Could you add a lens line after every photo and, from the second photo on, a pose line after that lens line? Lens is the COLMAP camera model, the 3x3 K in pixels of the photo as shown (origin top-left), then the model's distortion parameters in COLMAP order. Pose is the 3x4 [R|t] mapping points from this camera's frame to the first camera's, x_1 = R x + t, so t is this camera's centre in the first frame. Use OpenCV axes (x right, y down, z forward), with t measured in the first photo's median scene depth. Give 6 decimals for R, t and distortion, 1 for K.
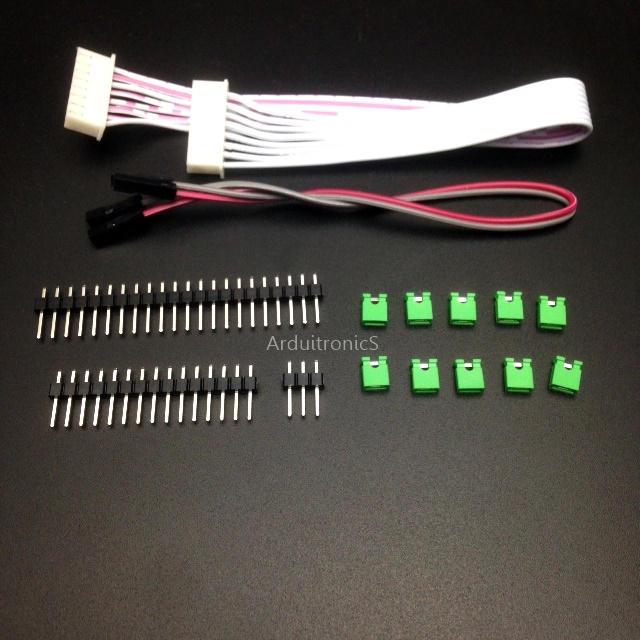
lens RADIAL K [[796.5, 0, 324.0], [0, 796.5, 321.9], [0, 0, 1]] dist [0.128771, 0.000000]
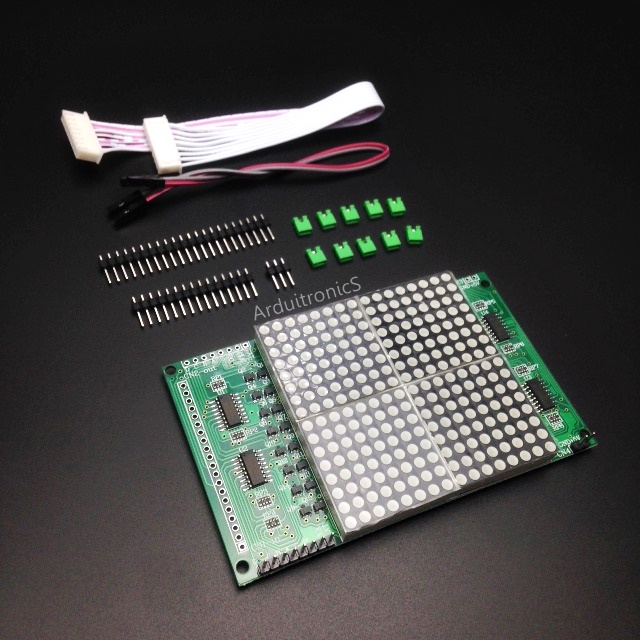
lens RADIAL K [[796.5, 0, 324.0], [0, 796.5, 315.4], [0, 0, 1]] dist [0.128771, 0.000000]
pose [[0.925121, -0.232406, 0.300231, -0.411525], [0.258647, 0.964664, -0.050248, 0.244363], [-0.277944, 0.124139, 0.952542, -0.555309]]
